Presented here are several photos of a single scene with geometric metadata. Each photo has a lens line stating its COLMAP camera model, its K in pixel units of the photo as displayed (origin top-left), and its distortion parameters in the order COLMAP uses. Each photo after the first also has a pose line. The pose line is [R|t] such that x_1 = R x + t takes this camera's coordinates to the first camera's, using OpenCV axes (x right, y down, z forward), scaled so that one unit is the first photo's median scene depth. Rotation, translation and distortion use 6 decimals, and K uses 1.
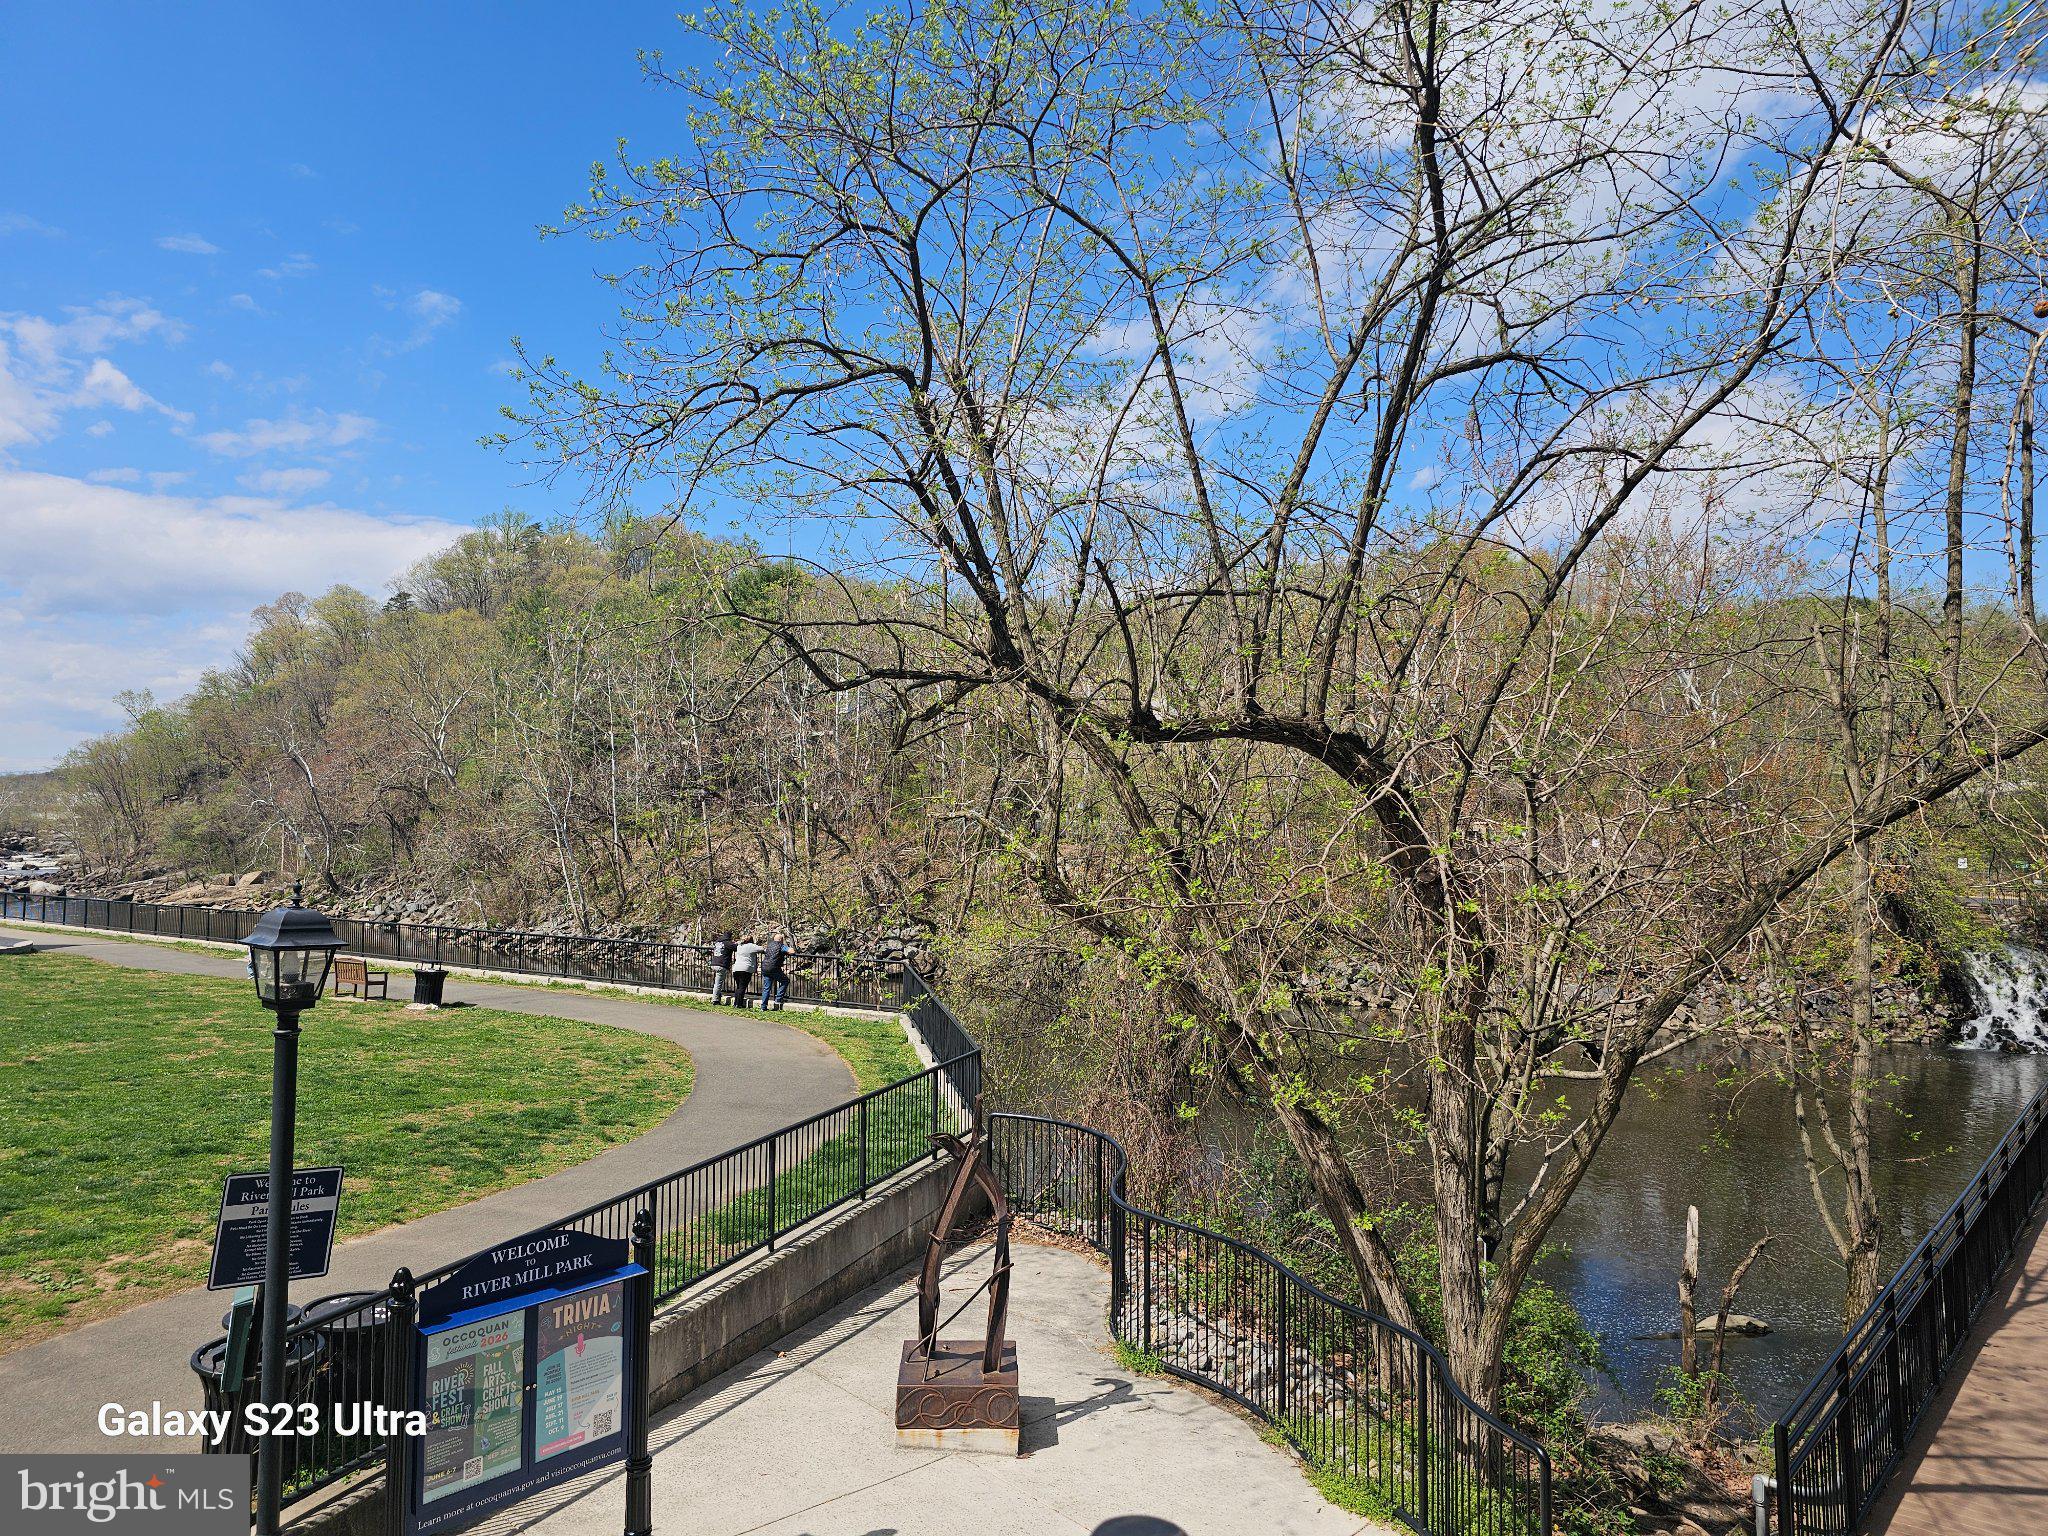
lens RADIAL K [[1316.3, 0, 1008.8], [0, 1316.3, 769.0], [0, 0, 1]] dist [0.048522, -0.057356]
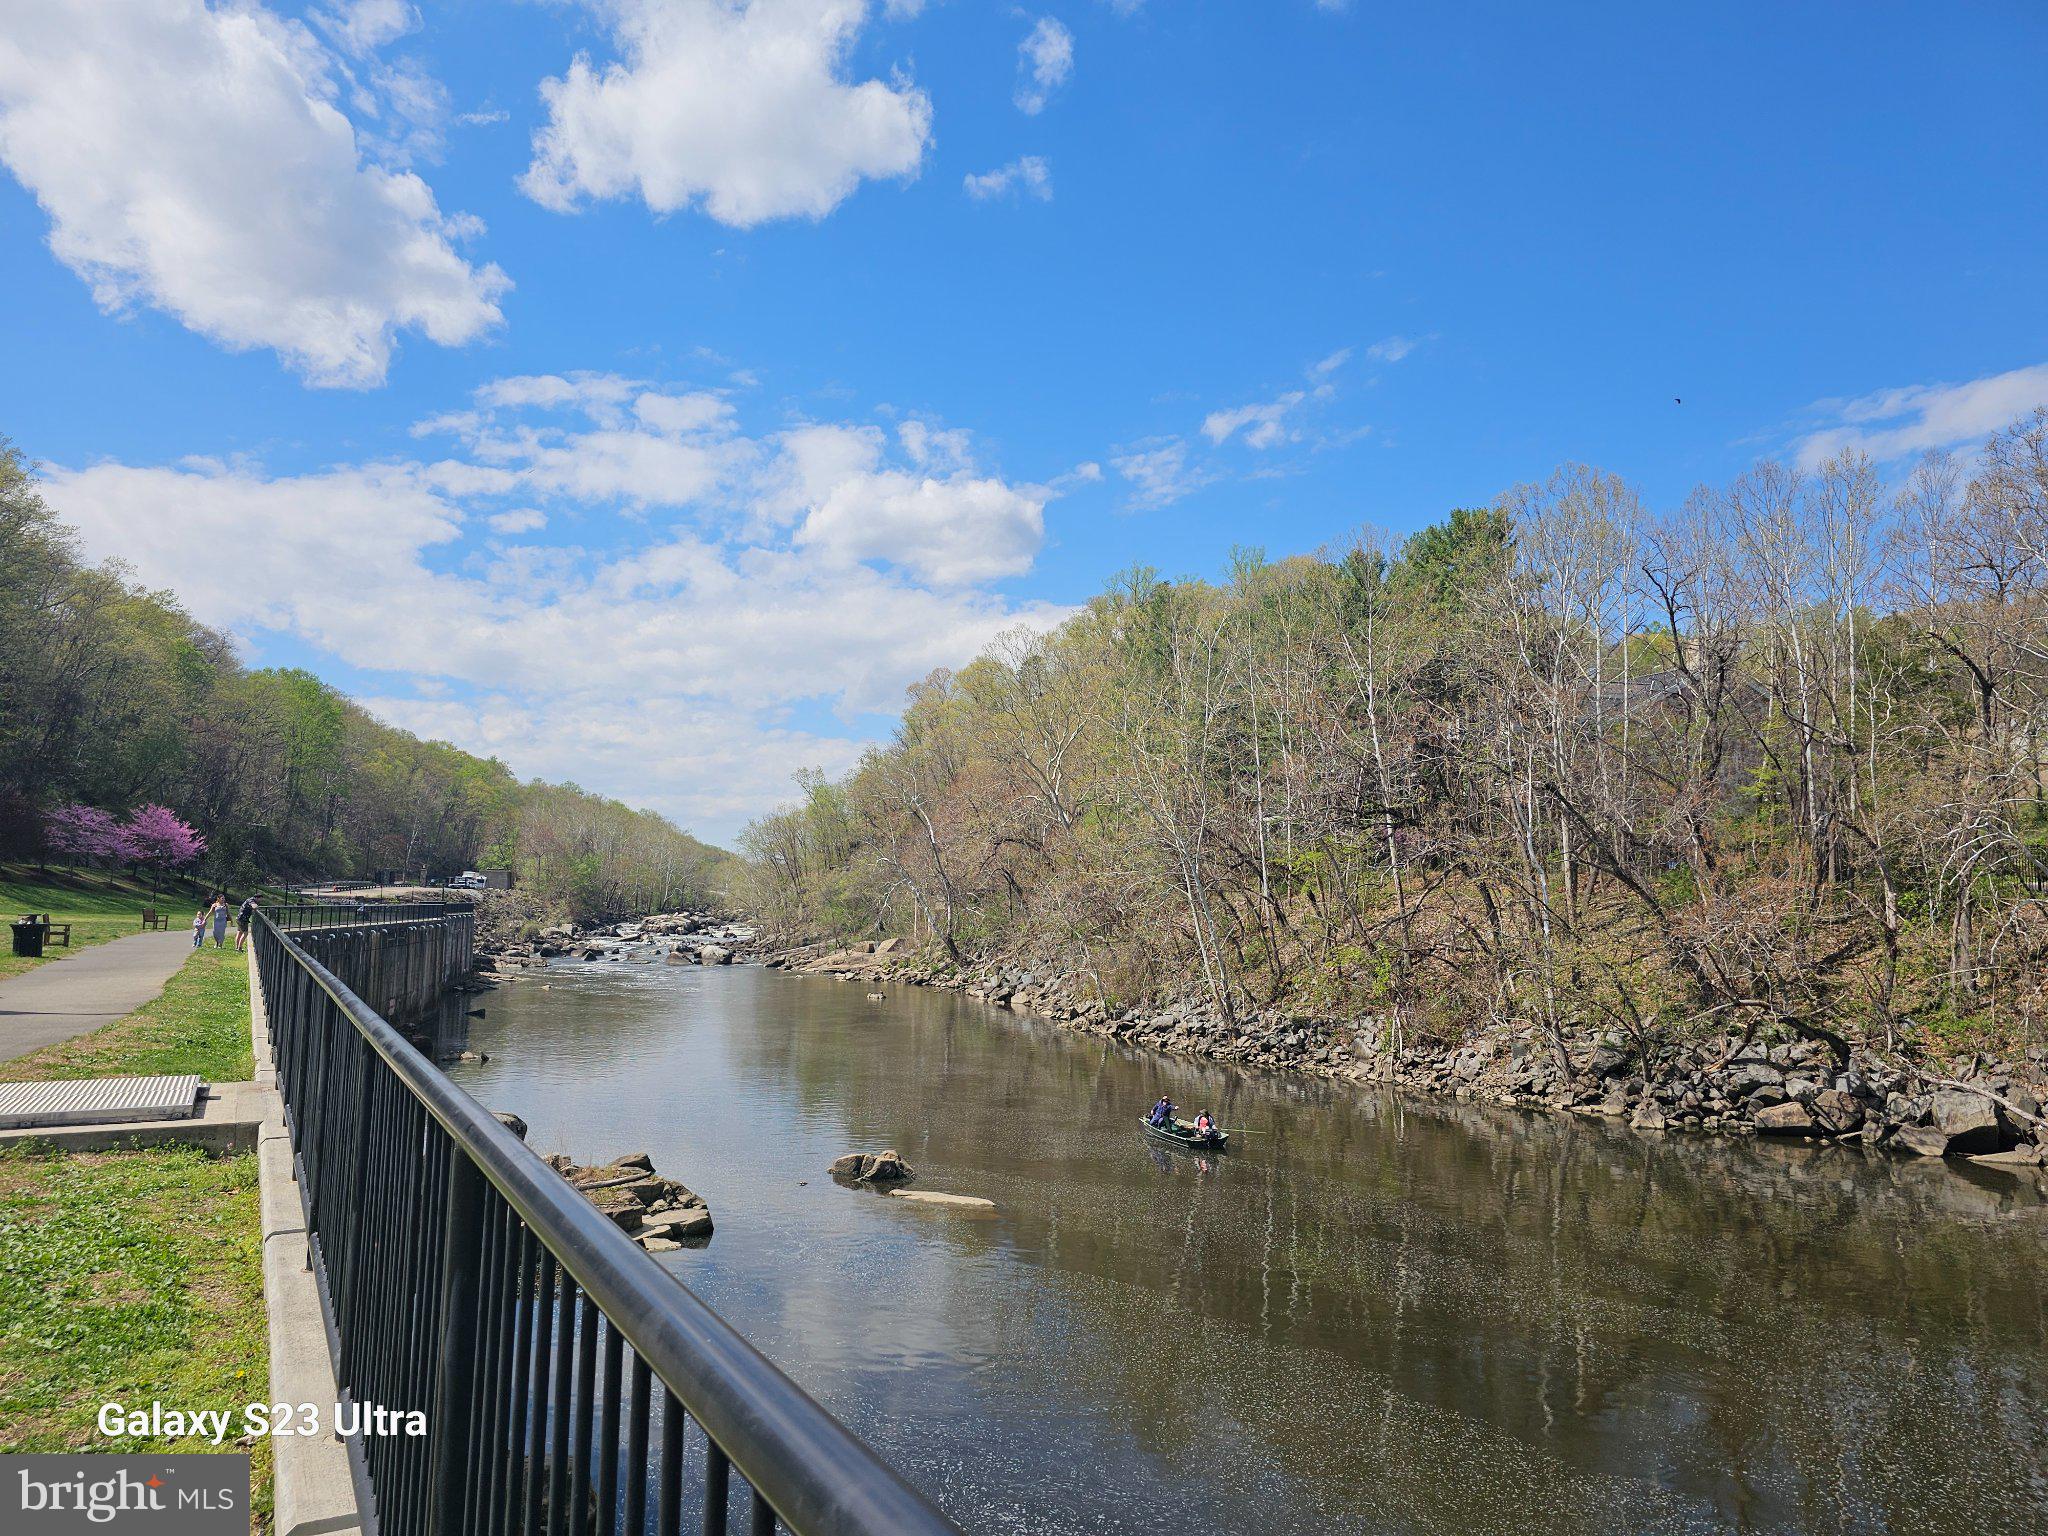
lens RADIAL K [[1316.3, 0, 1008.8], [0, 1316.3, 769.0], [0, 0, 1]] dist [0.048522, -0.057356]
pose [[0.894307, -0.040668, -0.445603, -0.546988], [0.011546, 0.997627, -0.067877, 0.181800], [0.447306, 0.055557, 0.892654, 1.600082]]
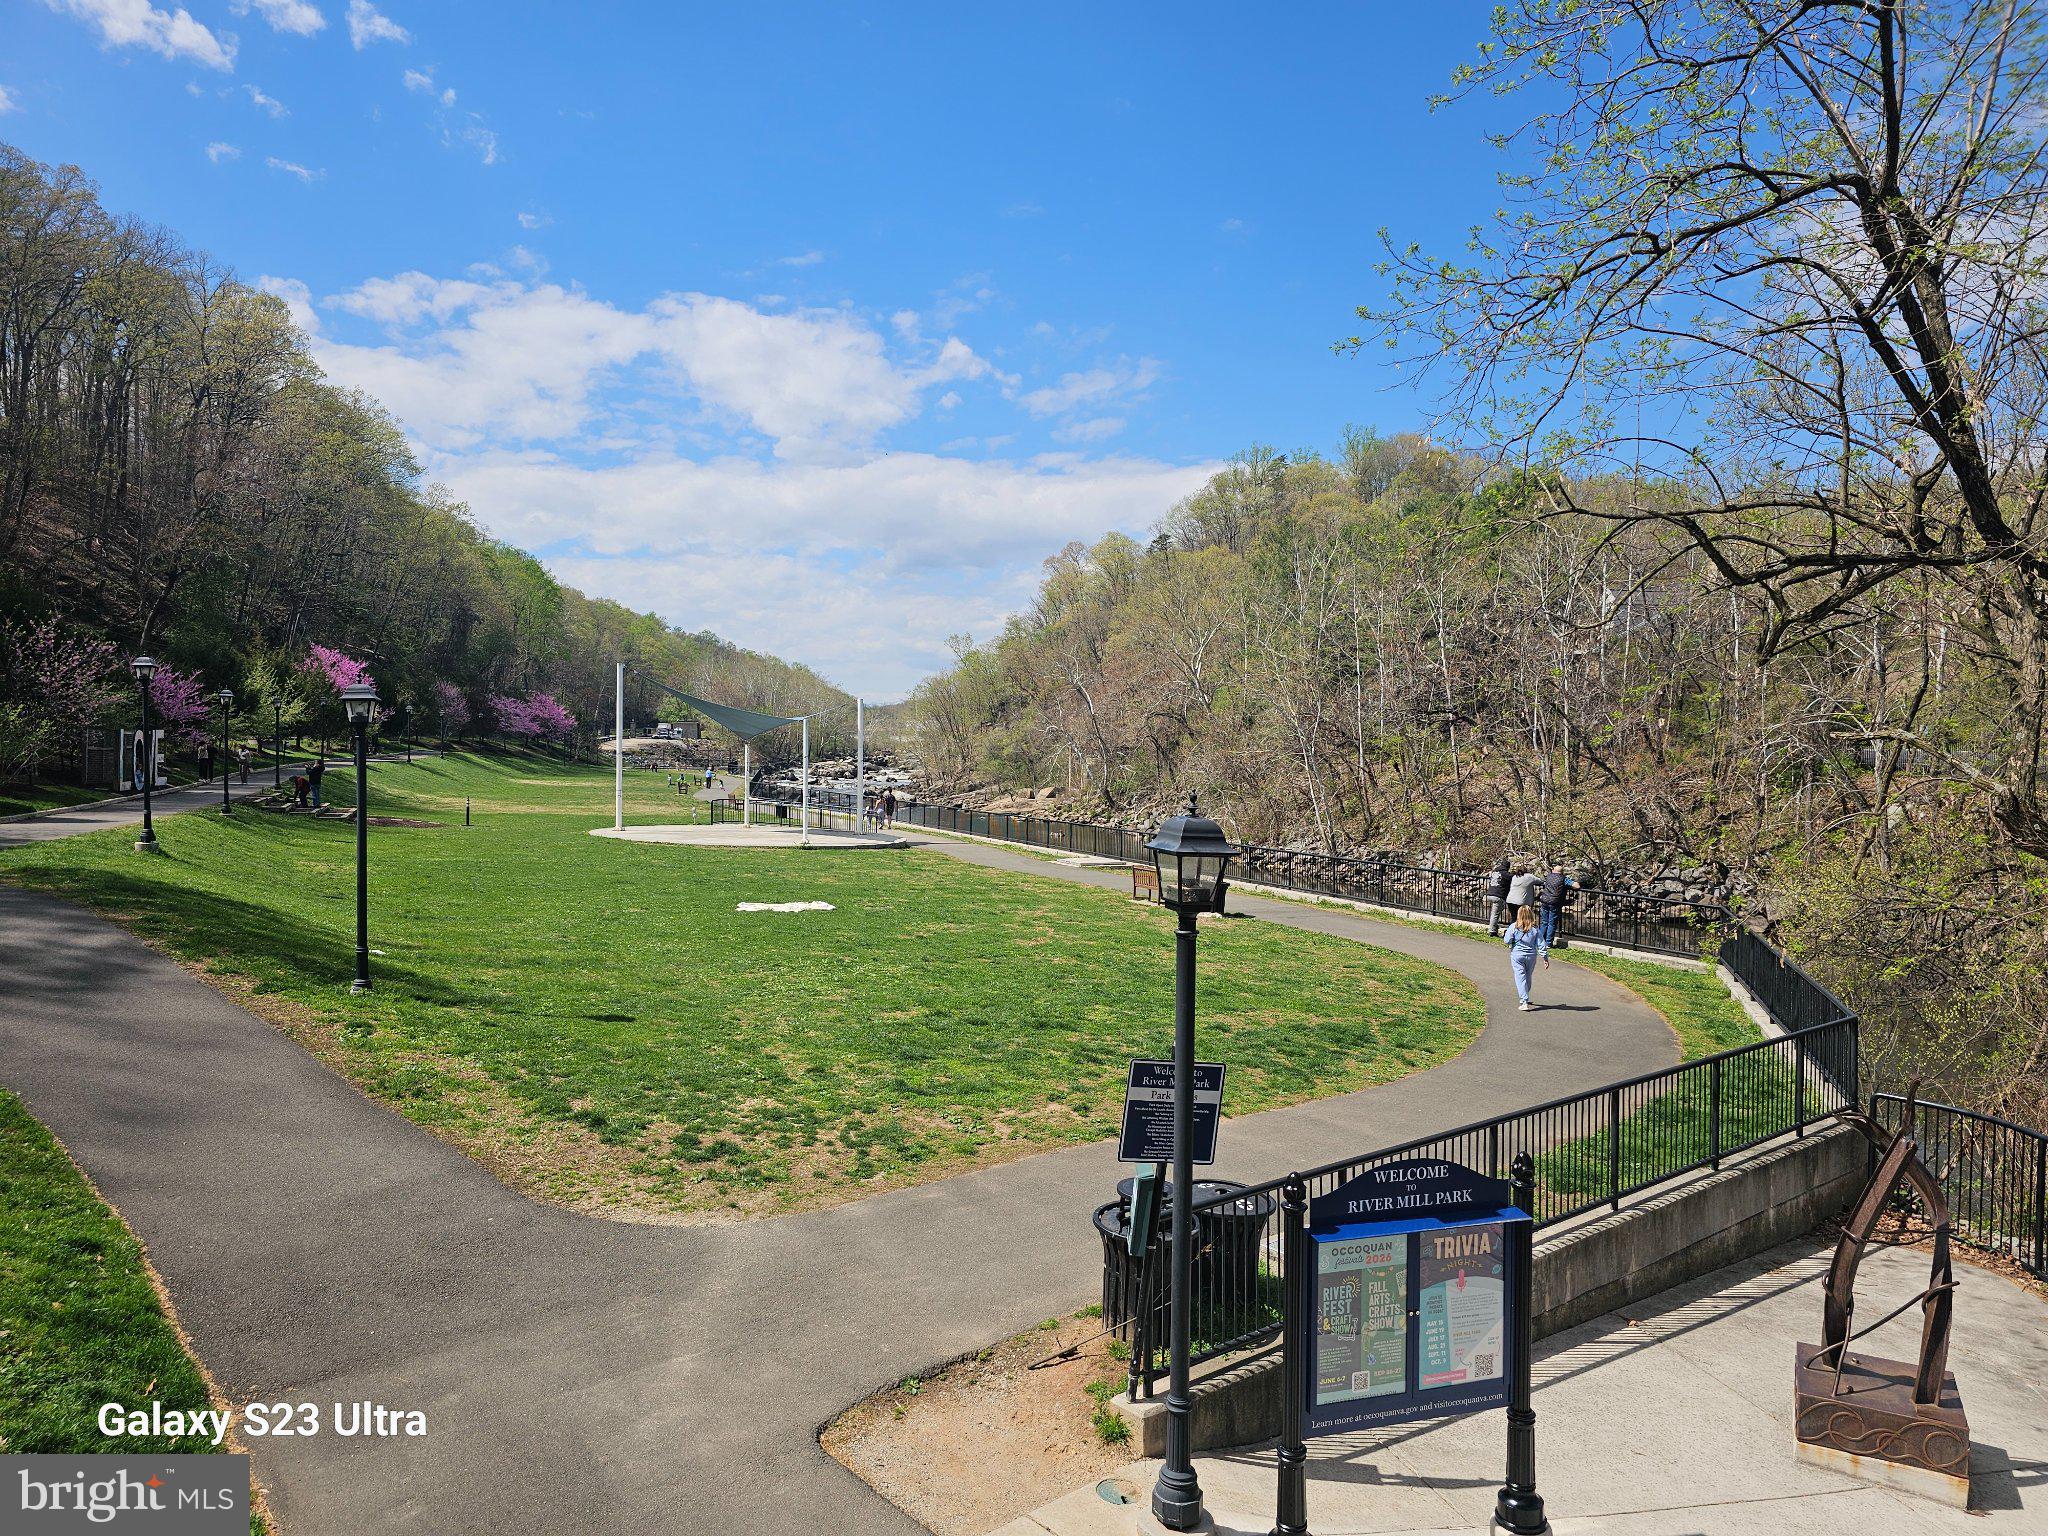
lens RADIAL K [[1316.3, 0, 1013.6], [0, 1316.3, 765.1], [0, 0, 1]] dist [0.002943, -0.025633]
pose [[0.858470, 0.014332, -0.512663, -0.059926], [0.012957, 0.998684, 0.049616, 0.005283], [0.512700, -0.049236, 0.857155, 0.019631]]
